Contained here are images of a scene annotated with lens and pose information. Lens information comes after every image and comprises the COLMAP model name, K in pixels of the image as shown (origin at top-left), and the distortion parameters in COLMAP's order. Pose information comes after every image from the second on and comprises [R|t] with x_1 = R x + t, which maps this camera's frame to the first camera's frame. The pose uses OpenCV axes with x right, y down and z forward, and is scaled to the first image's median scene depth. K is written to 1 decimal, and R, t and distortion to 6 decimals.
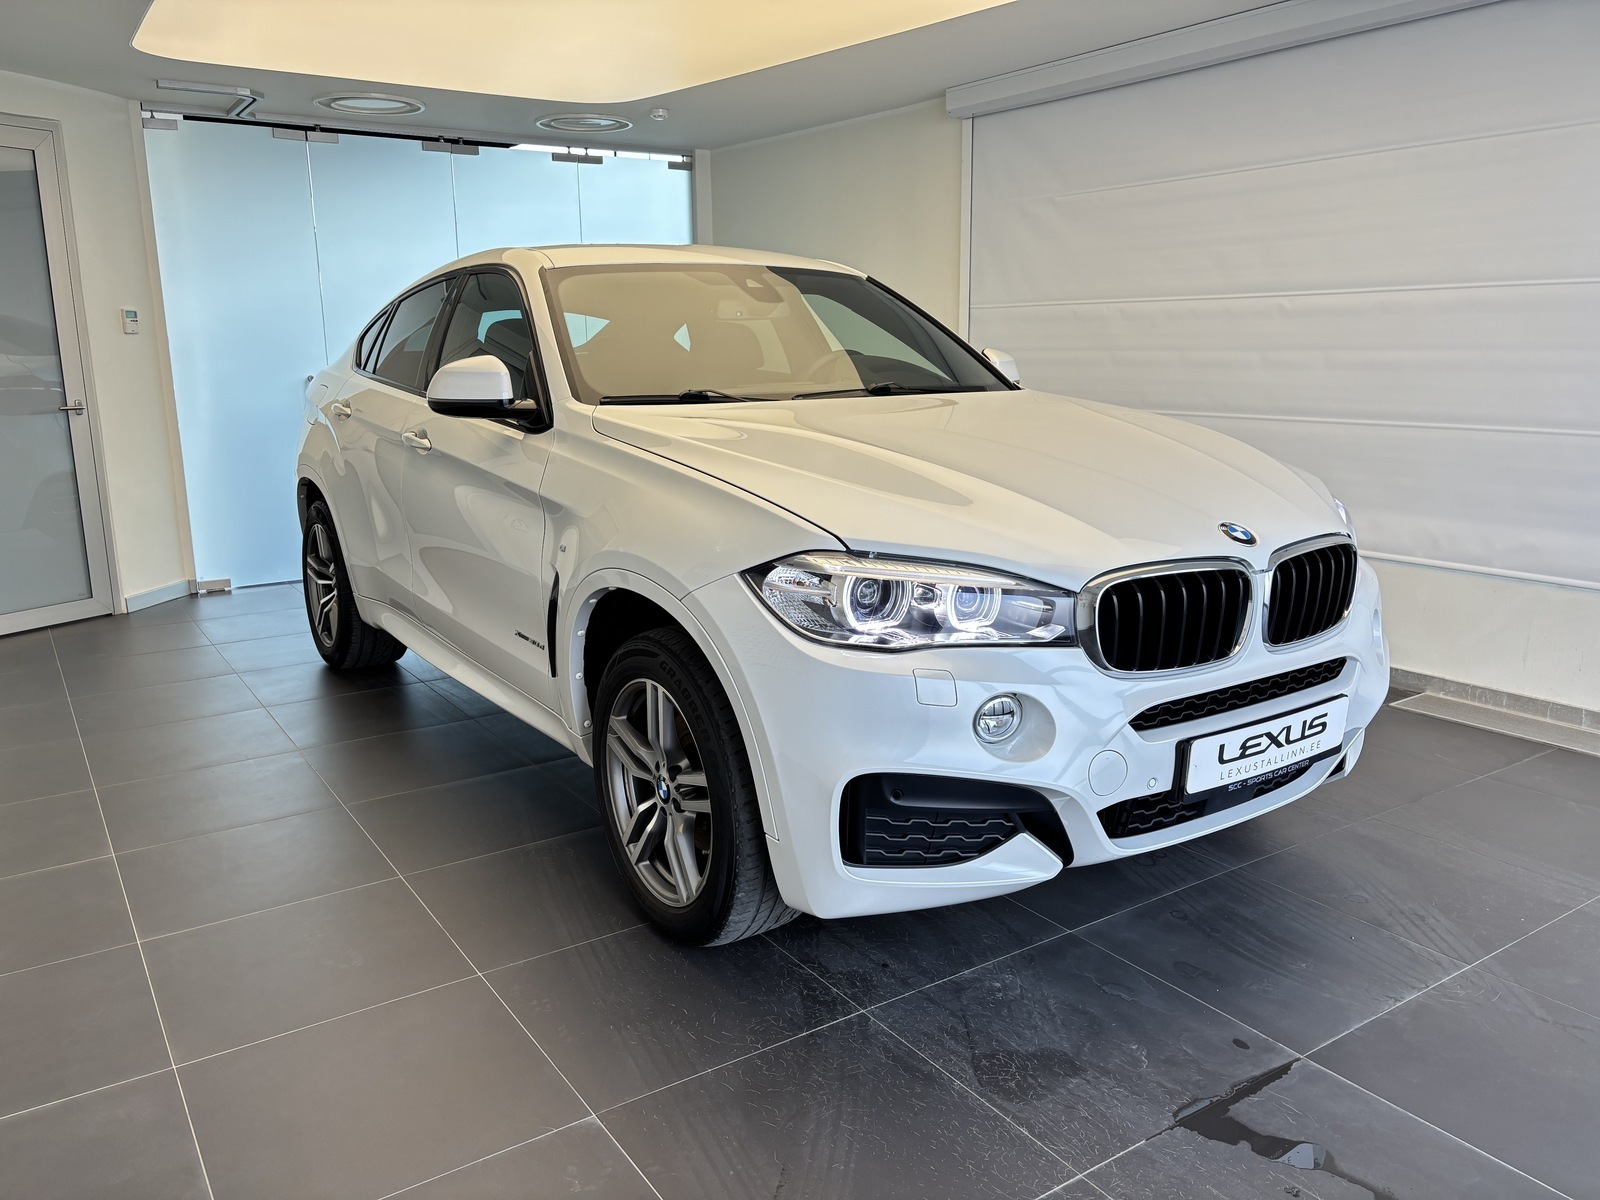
lens RADIAL K [[1242.1, 0, 801.0], [0, 1242.1, 558.2], [0, 0, 1]] dist [0.021312, 0.011565]
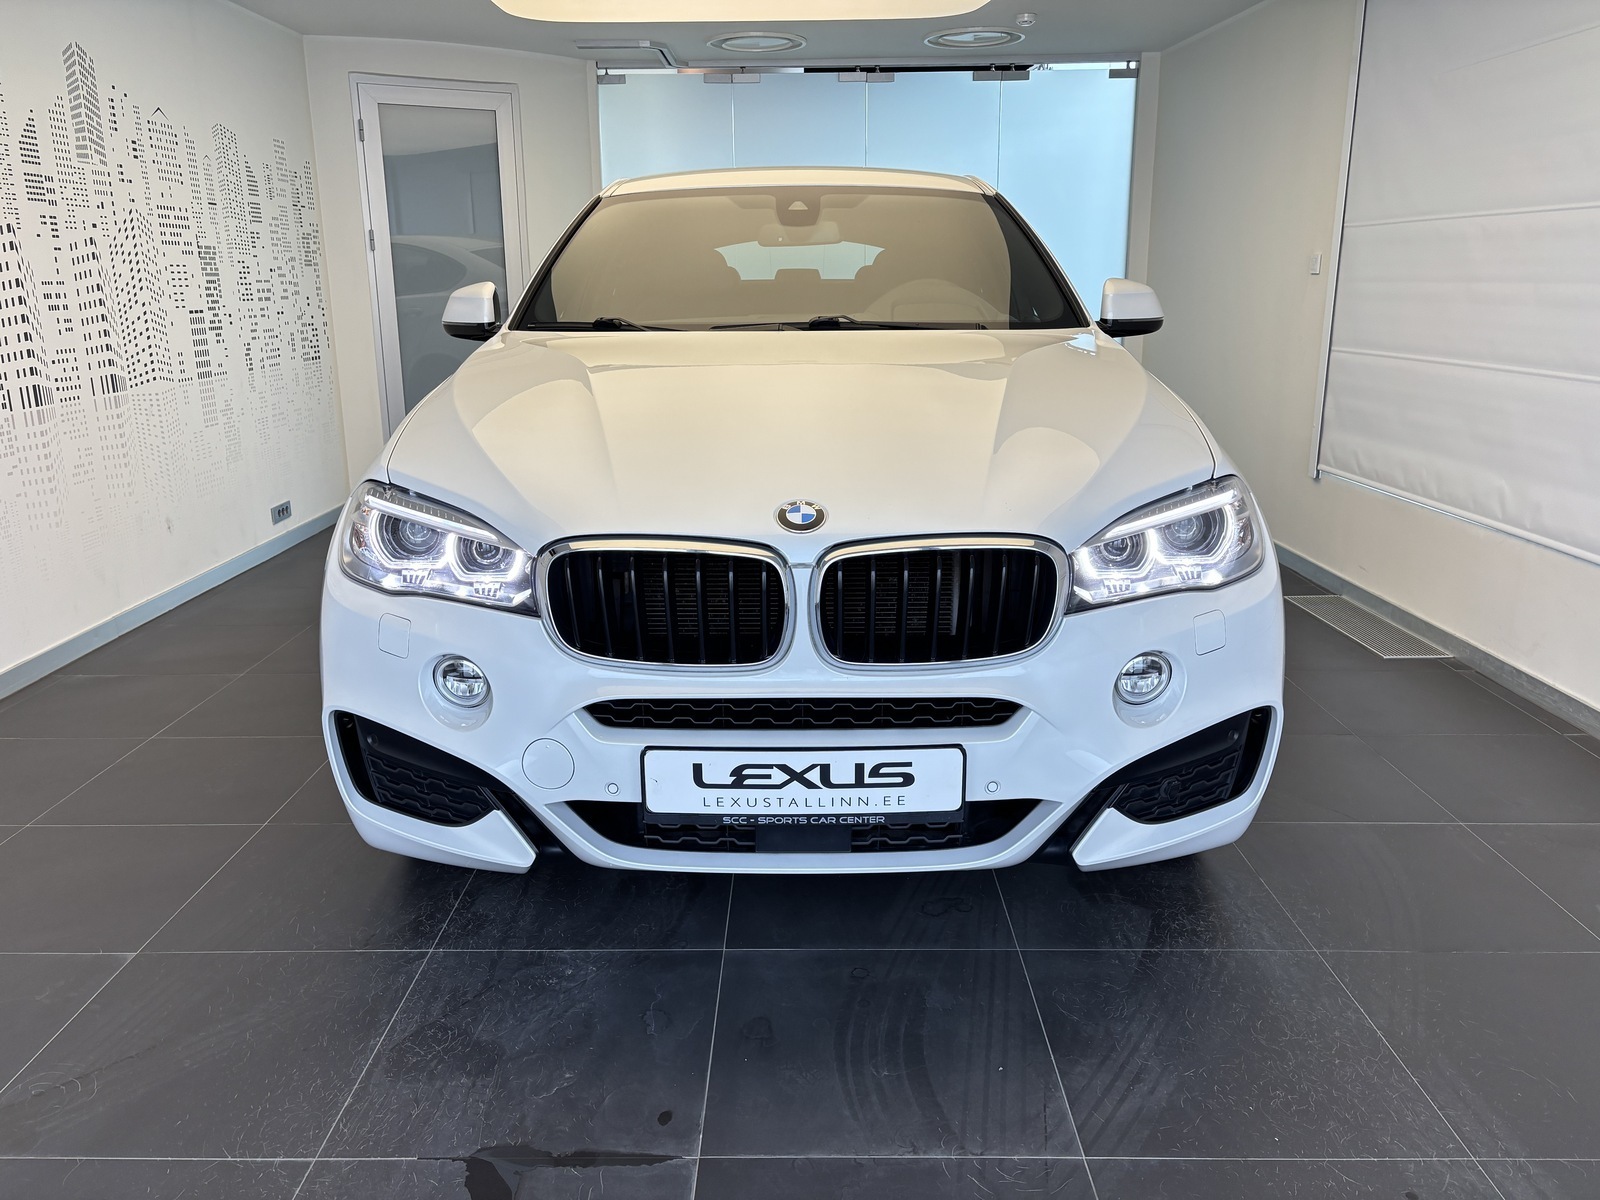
lens RADIAL K [[1233.7, 0, 800.0], [0, 1233.7, 600.0], [0, 0, 1]] dist [0.052660, -0.040234]
pose [[0.820176, 0.146440, -0.553053, 0.733326], [-0.102158, 0.988637, 0.110275, -0.046775], [0.562917, -0.033946, 0.825816, 0.331705]]
